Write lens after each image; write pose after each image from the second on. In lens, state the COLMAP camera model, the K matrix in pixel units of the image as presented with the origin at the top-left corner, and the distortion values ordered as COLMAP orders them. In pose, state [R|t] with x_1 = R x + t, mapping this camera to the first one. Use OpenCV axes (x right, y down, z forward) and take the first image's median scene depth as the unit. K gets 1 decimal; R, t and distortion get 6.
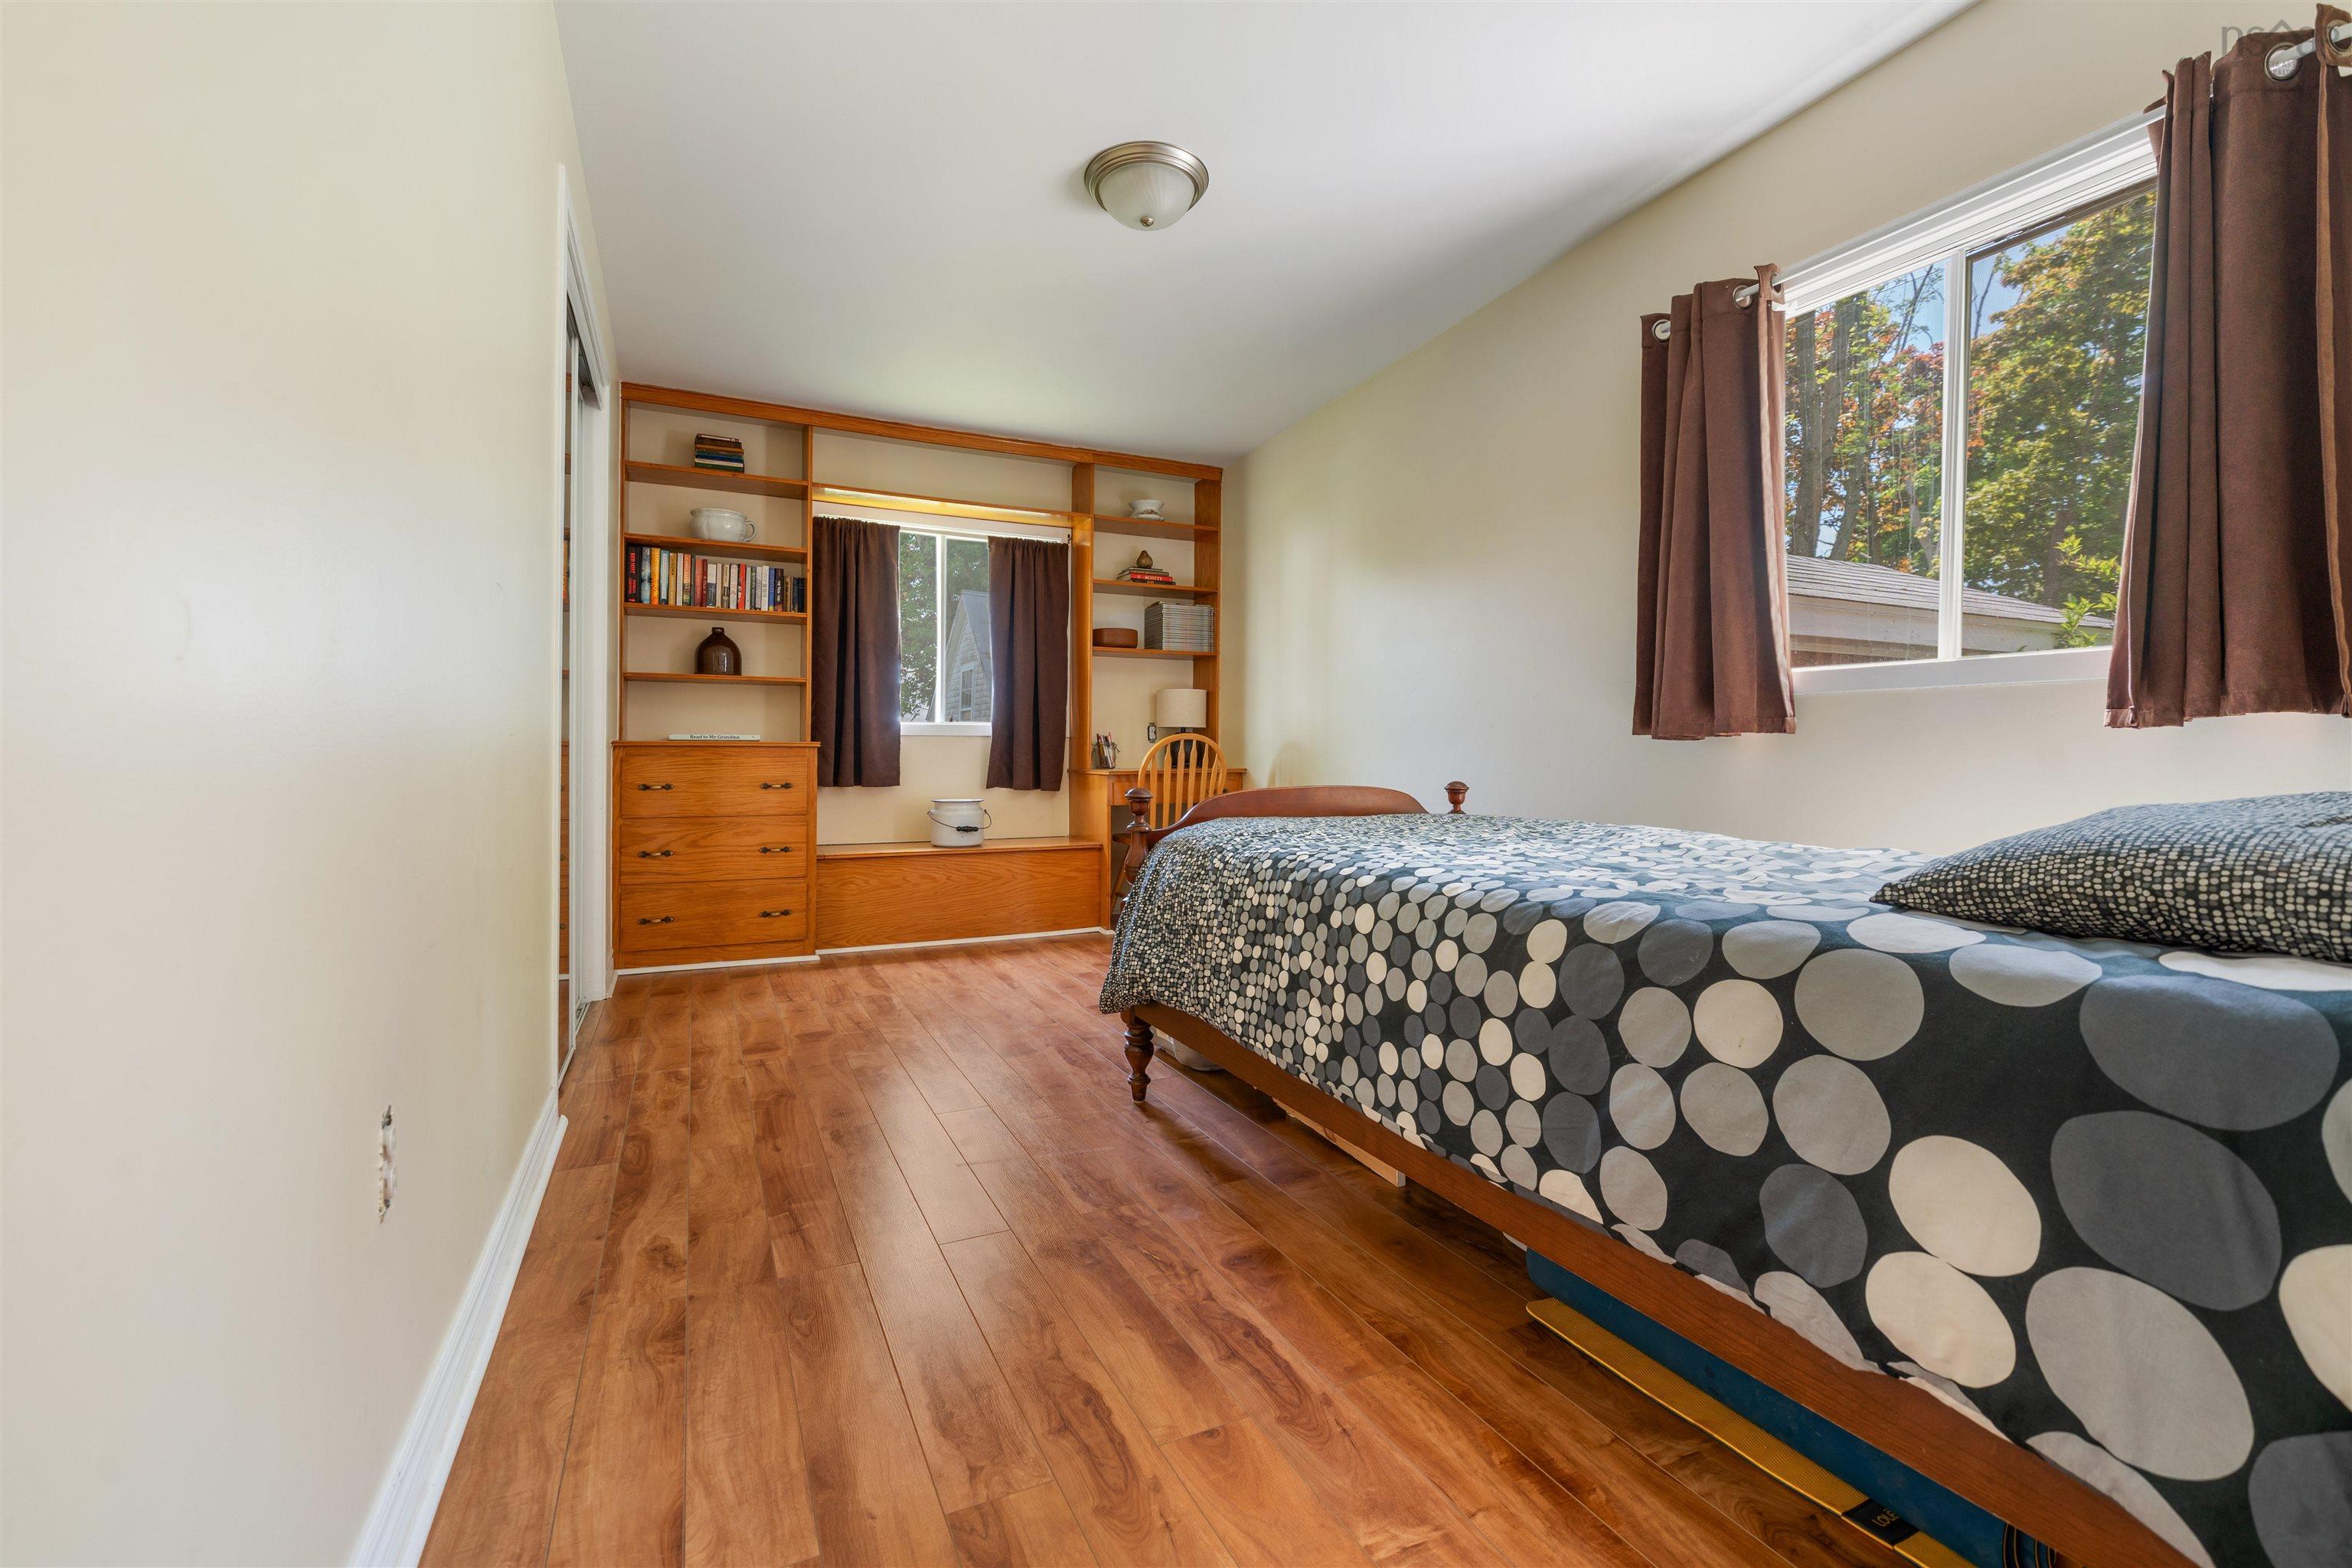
lens RADIAL K [[982.7, 0, 1176.0], [0, 982.7, 784.0], [0, 0, 1]] dist [0.000506, -0.000392]
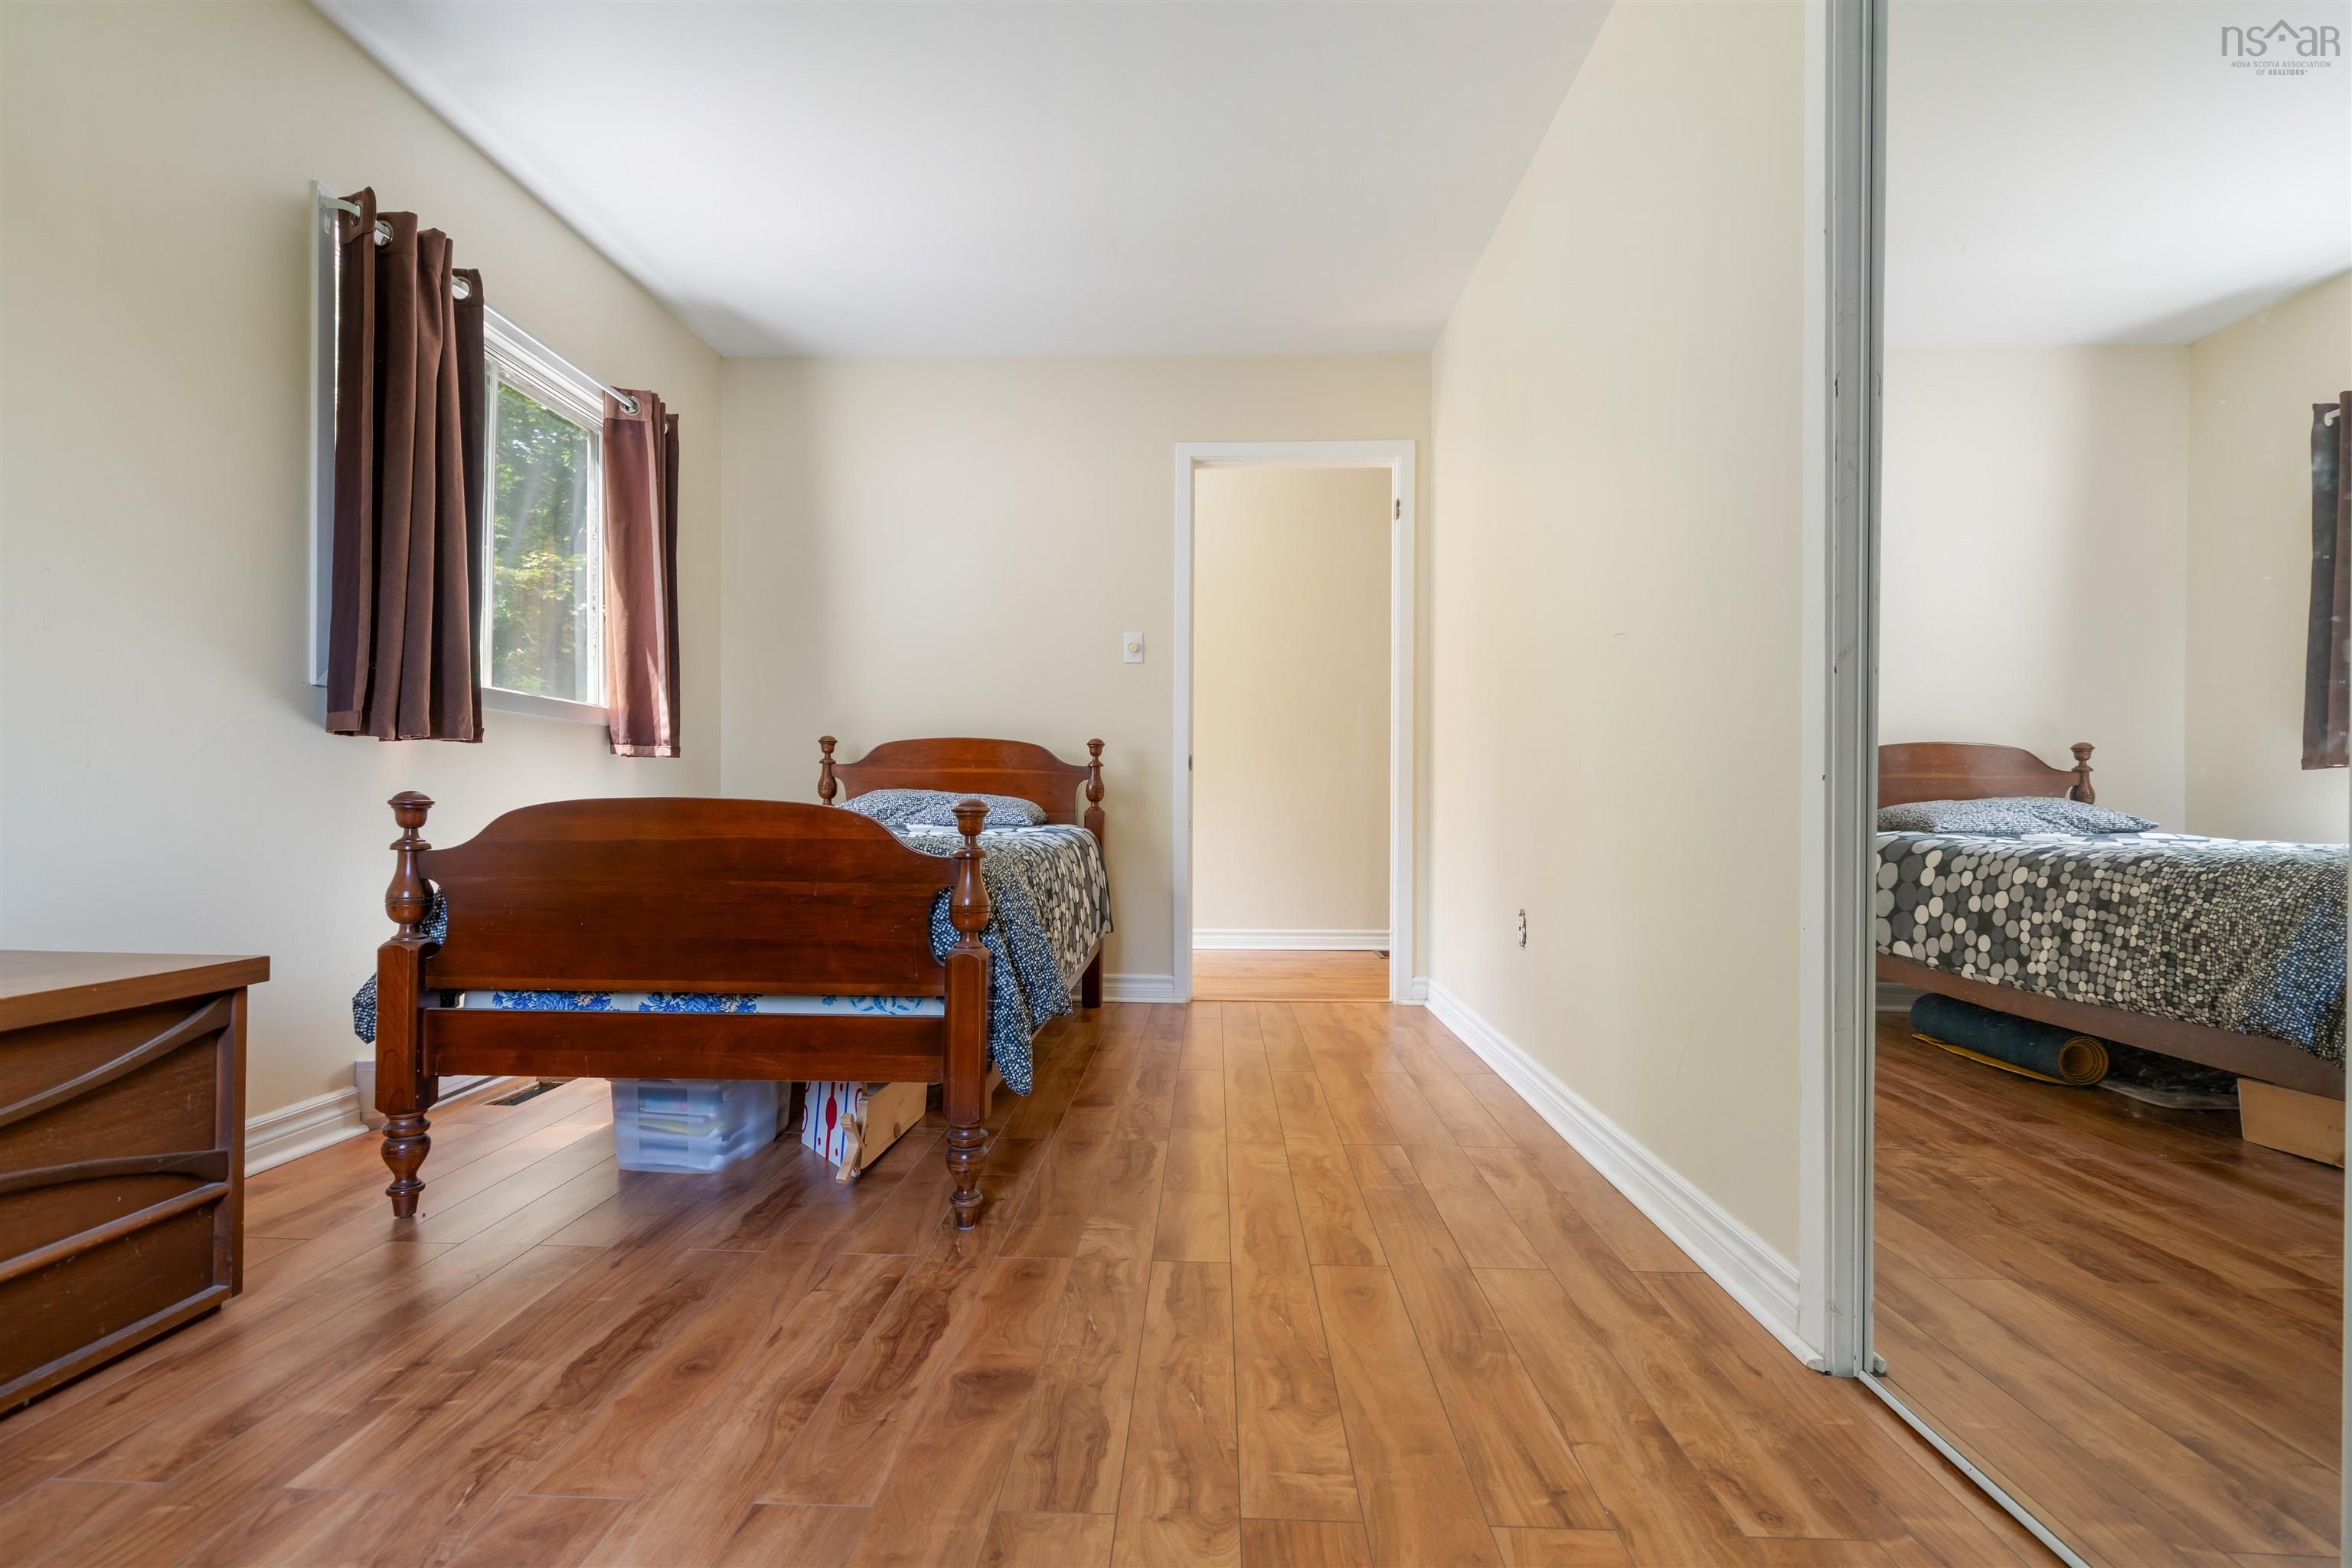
lens RADIAL K [[982.7, 0, 1176.0], [0, 982.7, 784.0], [0, 0, 1]] dist [0.000506, -0.000392]
pose [[-0.876777, 0.002568, 0.480891, -0.536130], [0.005696, 0.999971, 0.005045, -0.008505], [-0.480864, 0.007163, -0.876766, 1.593865]]
